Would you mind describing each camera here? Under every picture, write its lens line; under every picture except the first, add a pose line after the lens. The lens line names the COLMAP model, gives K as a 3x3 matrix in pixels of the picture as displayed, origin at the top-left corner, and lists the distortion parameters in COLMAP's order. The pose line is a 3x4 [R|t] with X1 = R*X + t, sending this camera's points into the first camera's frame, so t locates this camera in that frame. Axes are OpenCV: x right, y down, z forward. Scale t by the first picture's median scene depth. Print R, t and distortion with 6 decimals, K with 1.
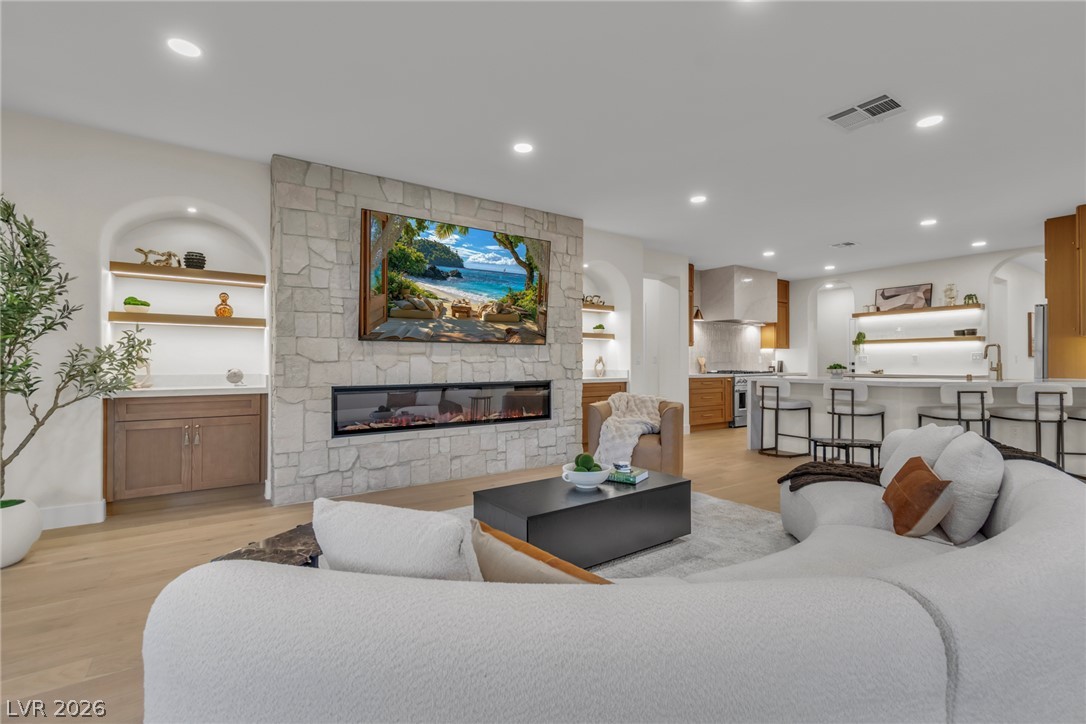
lens RADIAL K [[479.8, 0, 542.9], [0, 479.8, 363.8], [0, 0, 1]] dist [-0.001519, -0.000612]
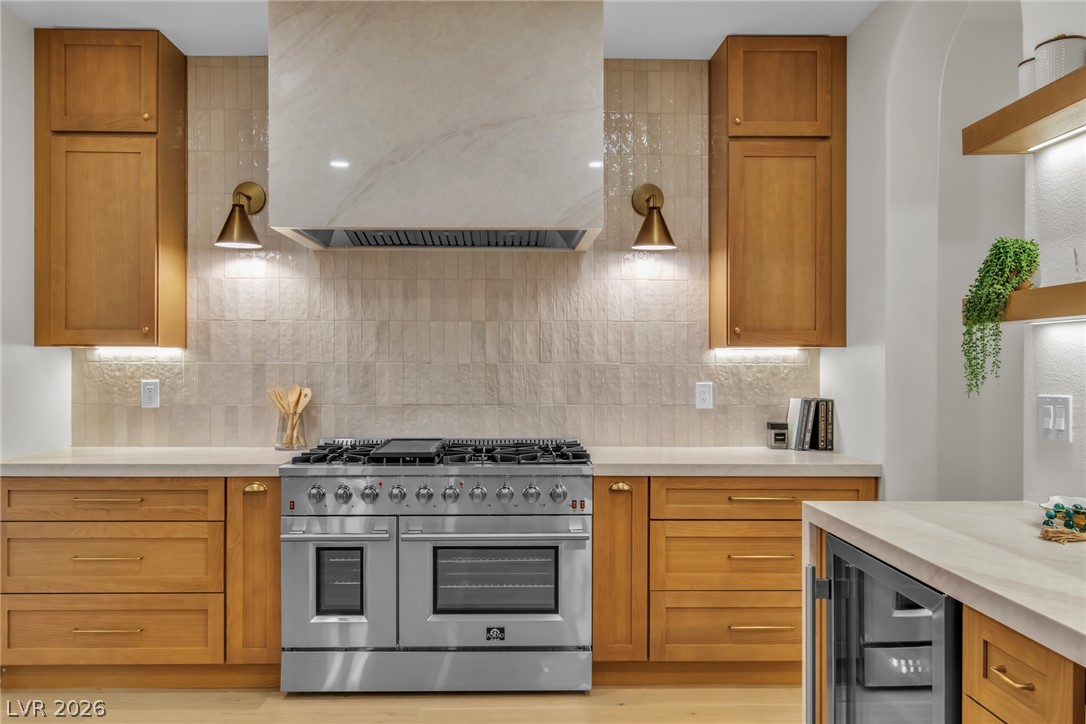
lens RADIAL K [[789.3, 0, 535.1], [0, 789.3, 365.3], [0, 0, 1]] dist [0.004792, 0.004640]
pose [[0.836118, 0.003145, -0.548541, 0.709292], [-0.001284, 0.999992, 0.003777, -0.028015], [0.548548, -0.002454, 0.836115, 0.742586]]
